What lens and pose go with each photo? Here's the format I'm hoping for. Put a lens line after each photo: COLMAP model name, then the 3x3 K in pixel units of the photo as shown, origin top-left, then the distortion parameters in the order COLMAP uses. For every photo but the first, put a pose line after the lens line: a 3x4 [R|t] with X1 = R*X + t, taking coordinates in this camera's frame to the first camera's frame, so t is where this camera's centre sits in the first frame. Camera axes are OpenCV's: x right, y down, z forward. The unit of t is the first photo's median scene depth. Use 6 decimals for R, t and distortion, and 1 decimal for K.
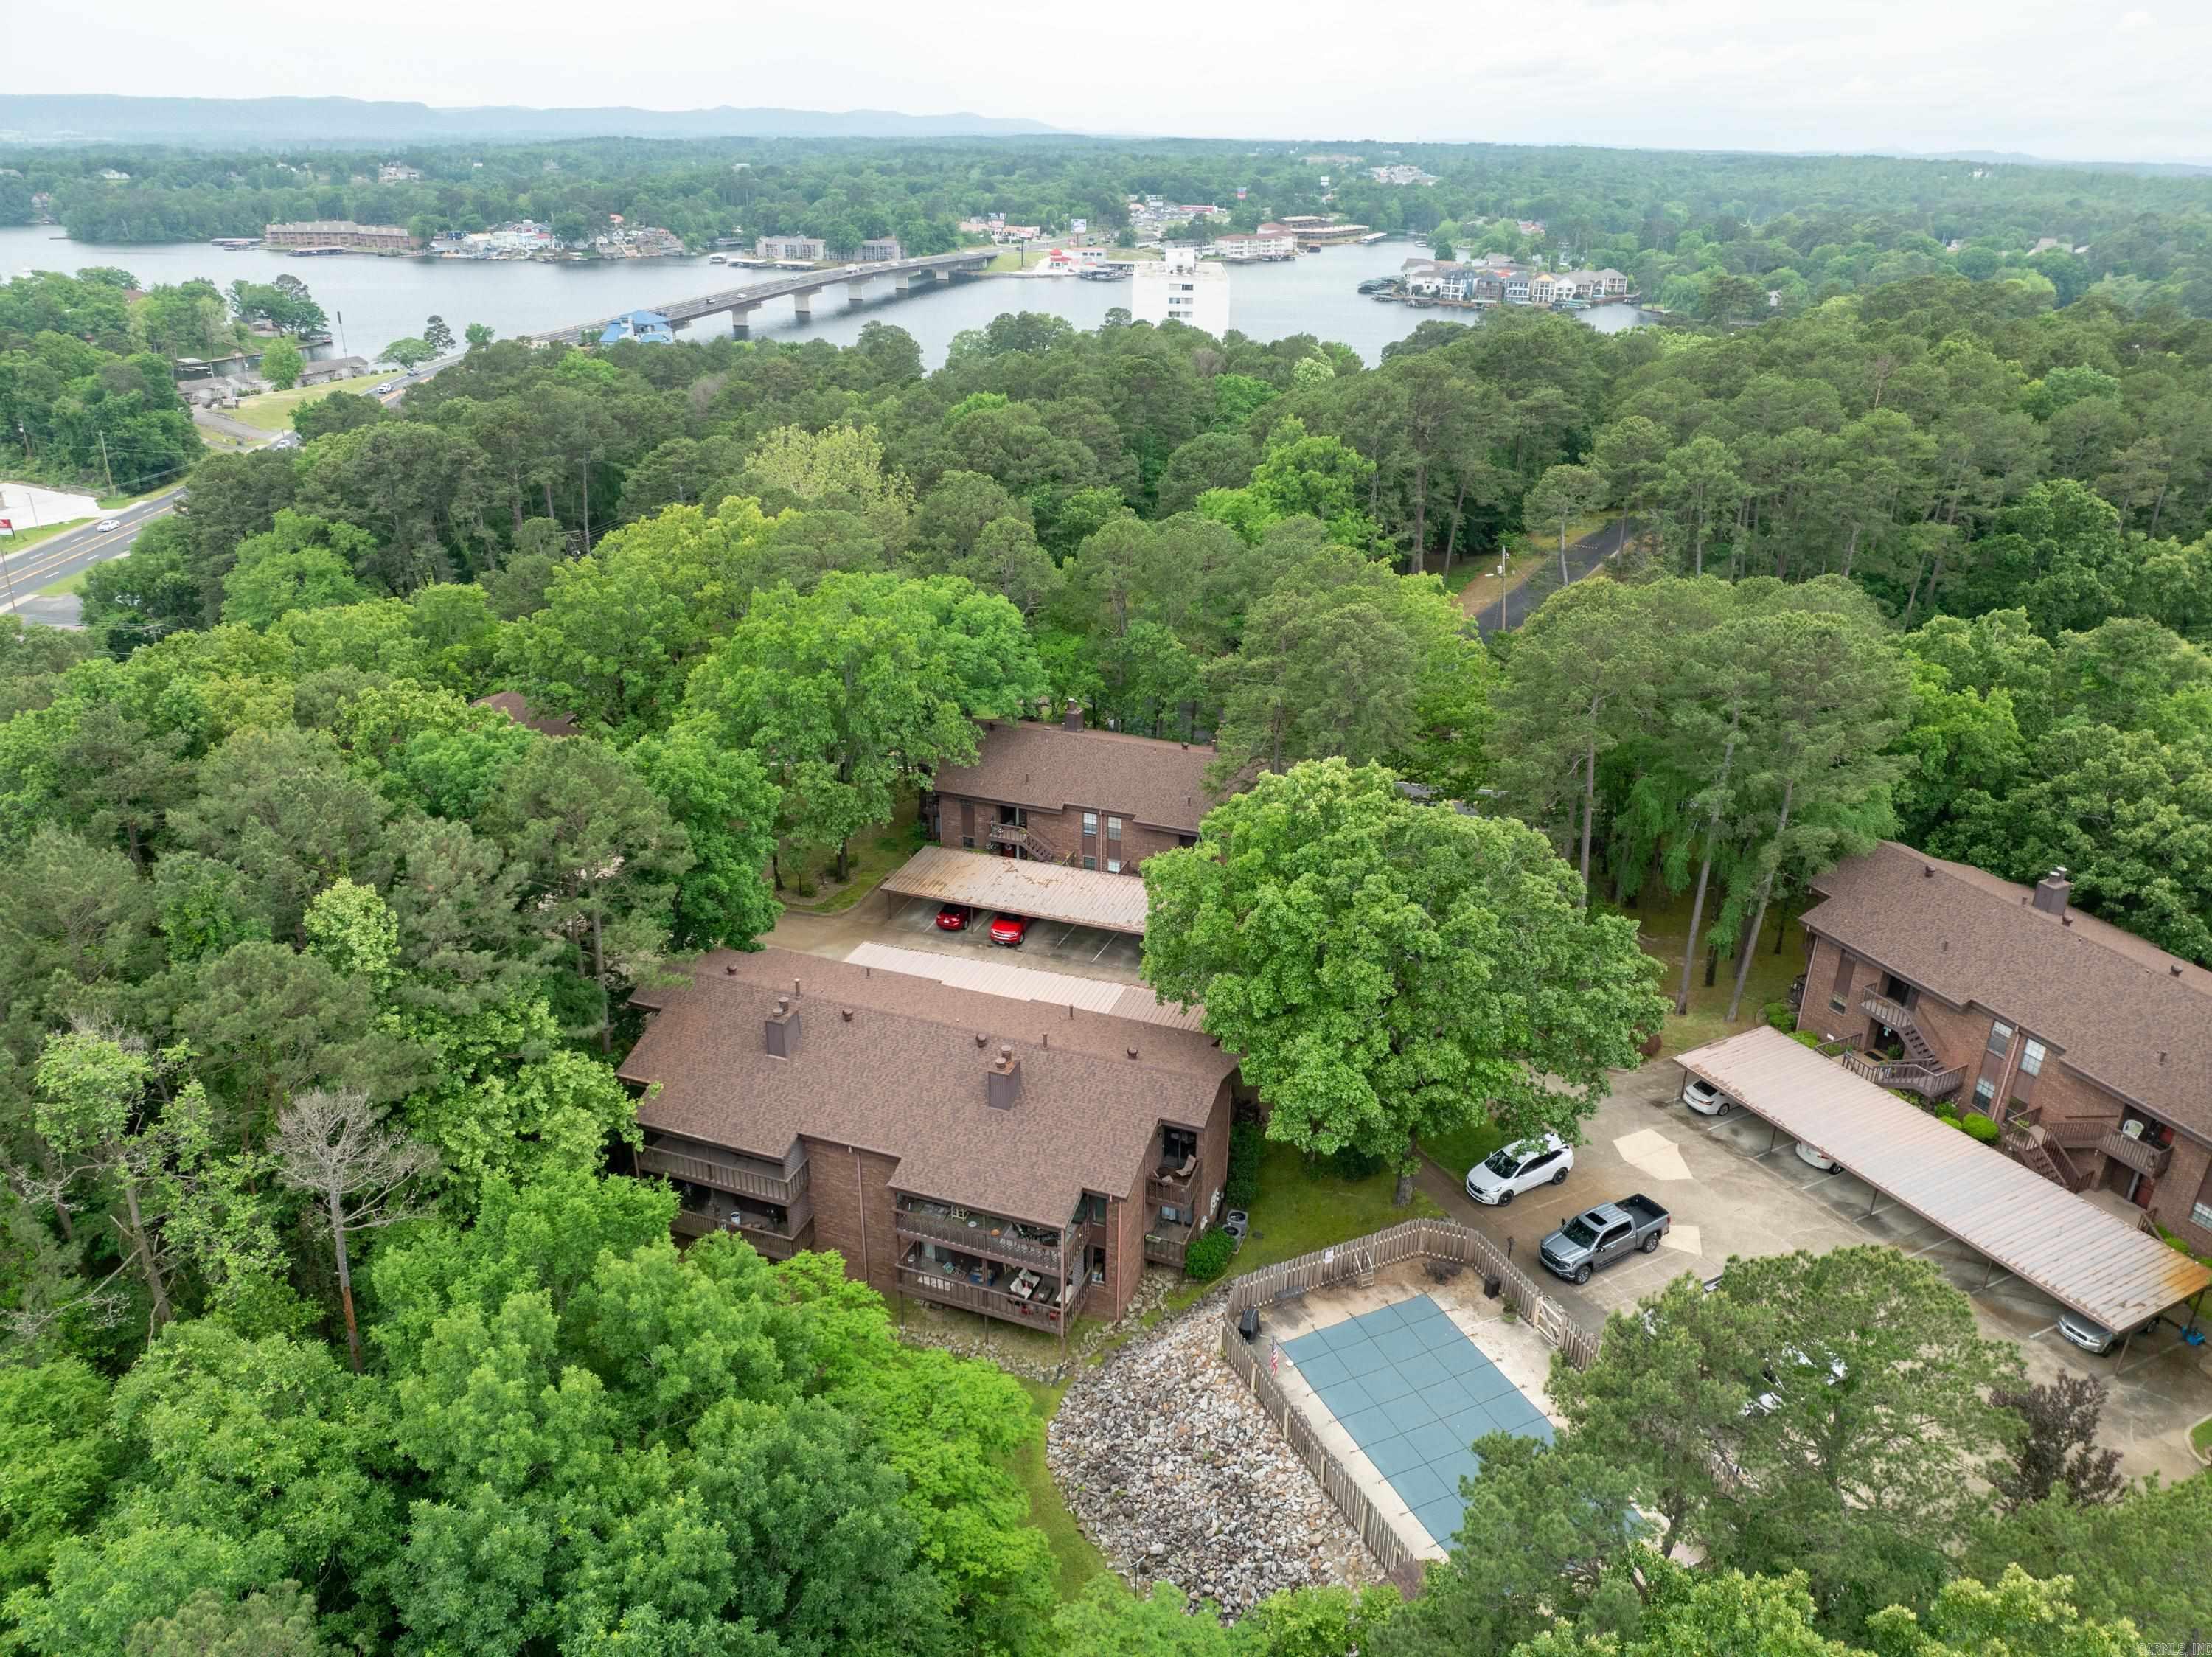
lens RADIAL K [[1526.0, 0, 1108.7], [0, 1526.0, 828.3], [0, 0, 1]] dist [-0.042256, 0.007204]
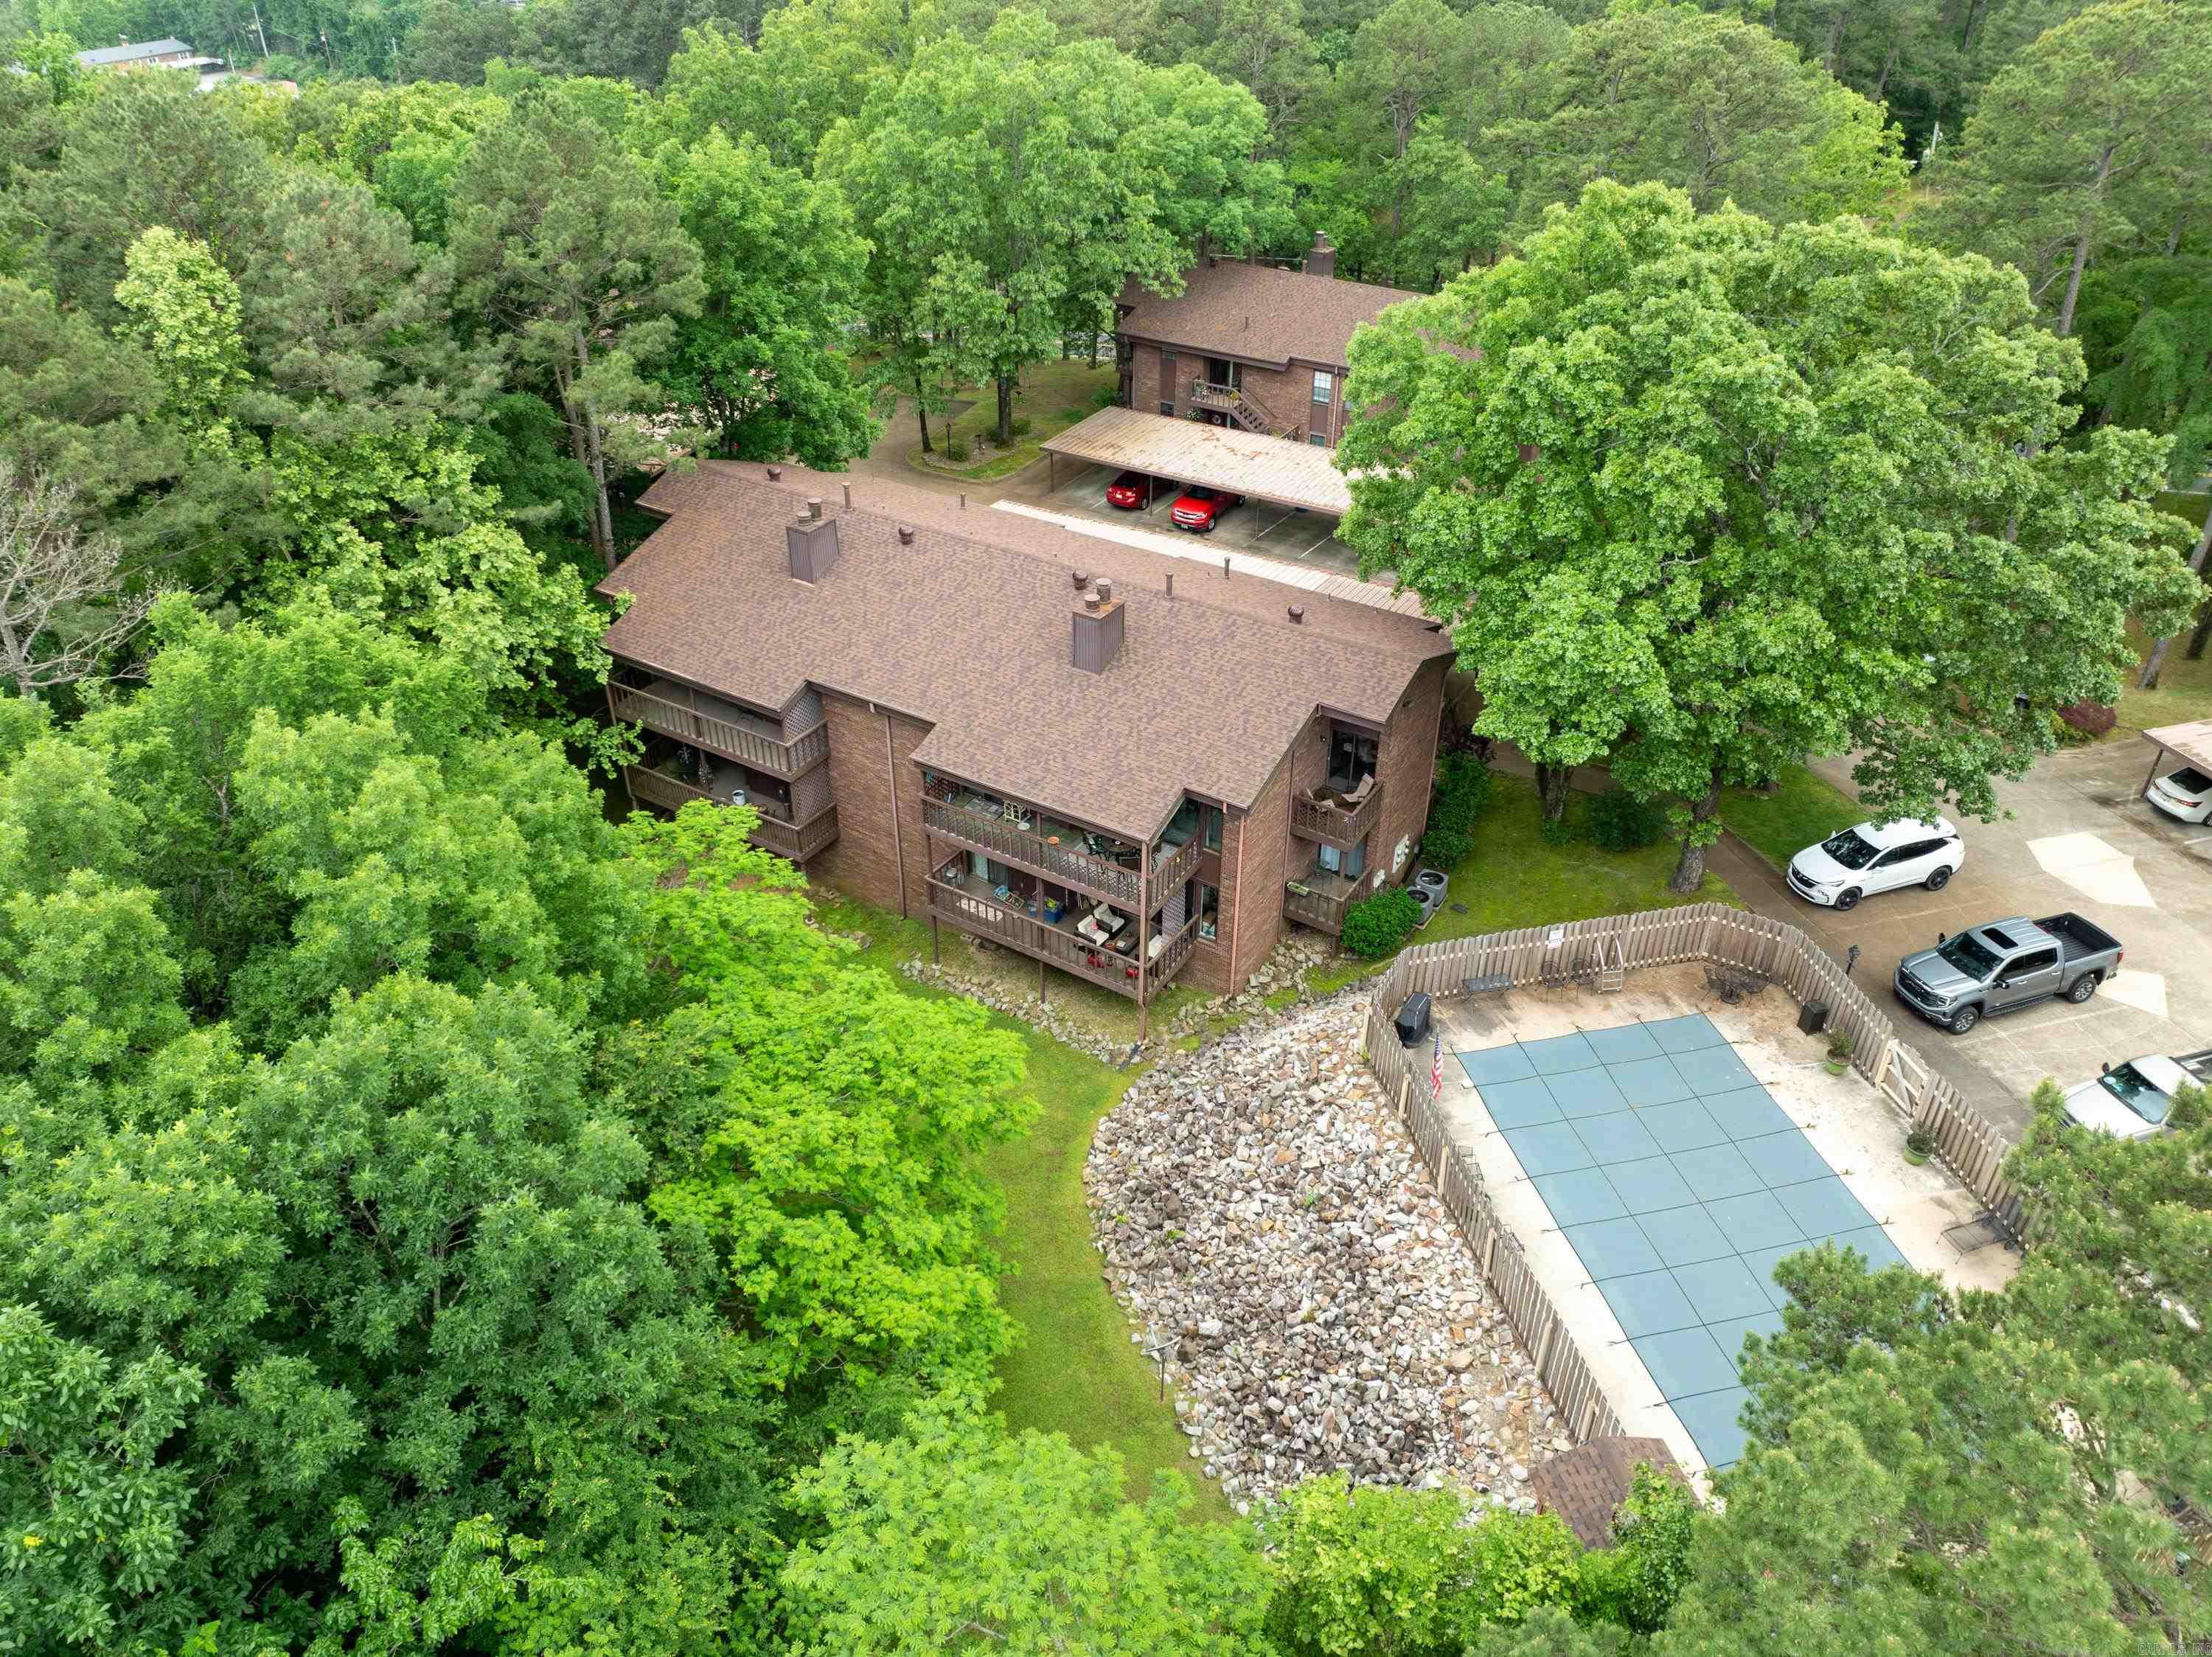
lens RADIAL K [[1526.0, 0, 1121.5], [0, 1526.0, 811.0], [0, 0, 1]] dist [-0.042256, 0.007204]
pose [[0.978599, 0.110639, -0.173505, 0.070029], [-0.081413, 0.982531, 0.167345, 0.134646], [0.188989, -0.149638, 0.970511, 0.343210]]
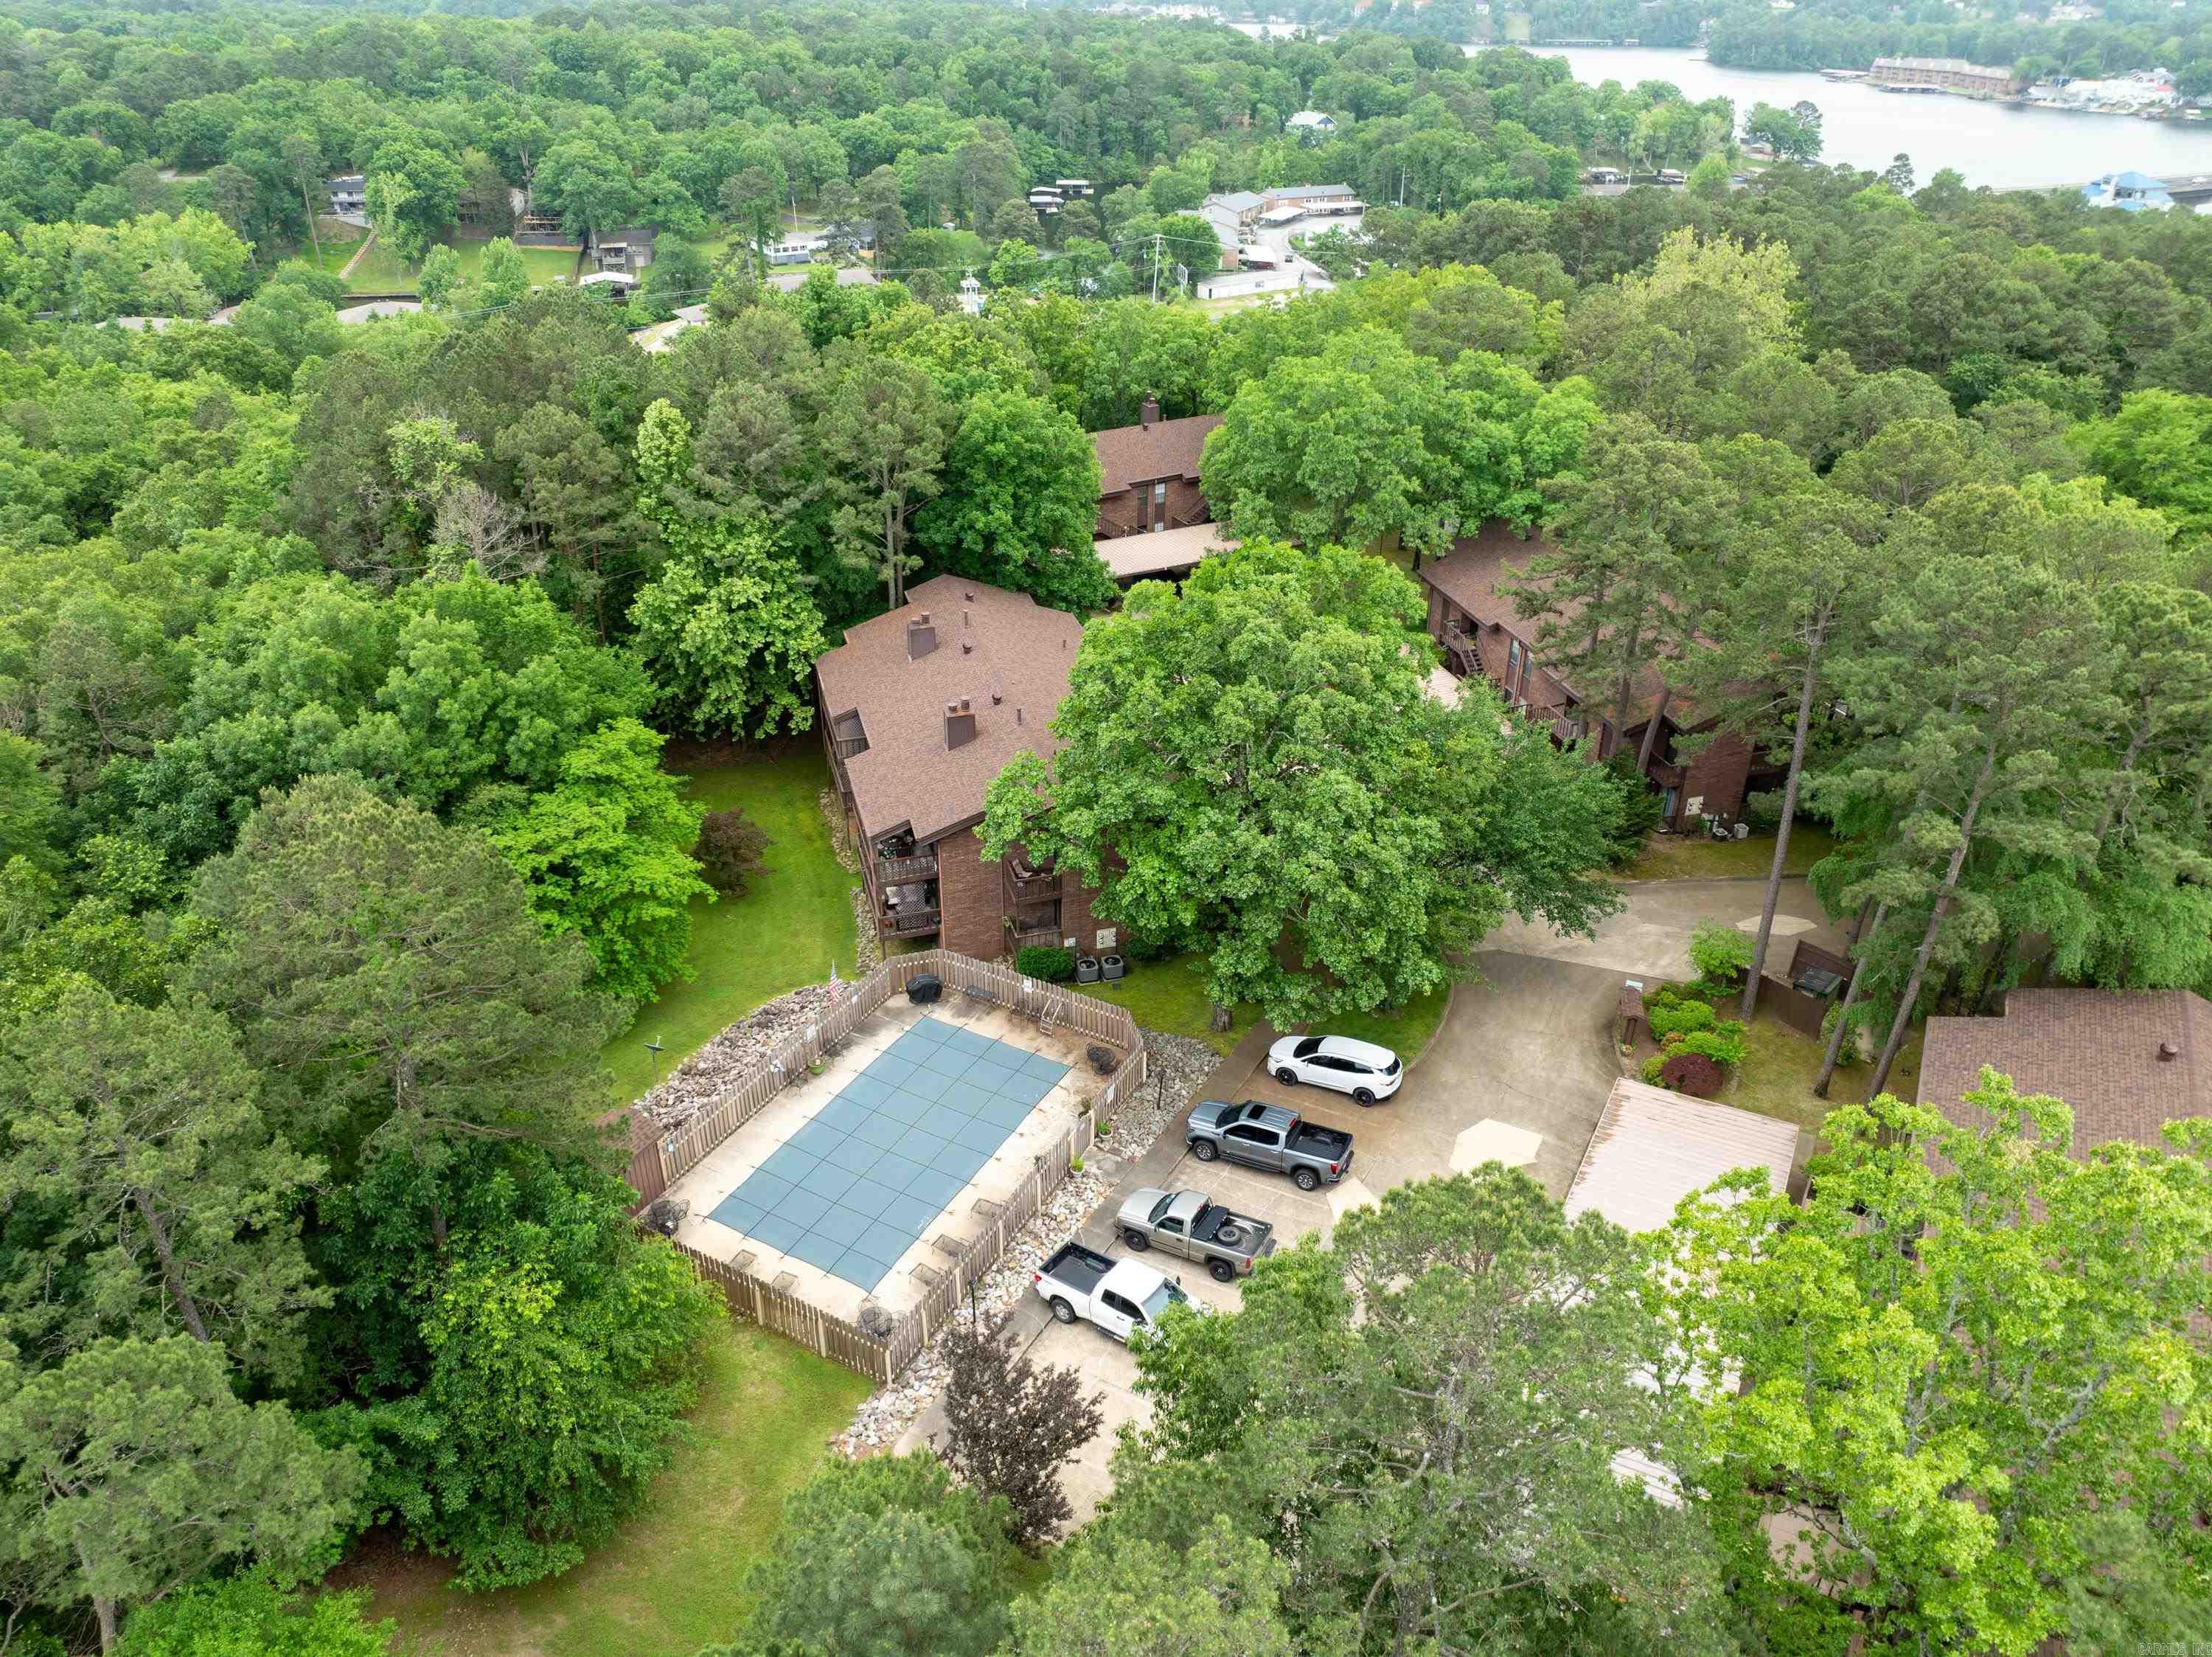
lens RADIAL K [[1526.0, 0, 1110.6], [0, 1526.0, 825.6], [0, 0, 1]] dist [-0.042256, 0.007204]
pose [[0.586034, 0.389425, -0.710572, 0.839616], [-0.326660, 0.916064, 0.232637, -0.063757], [0.741524, 0.095782, 0.664054, 0.363935]]
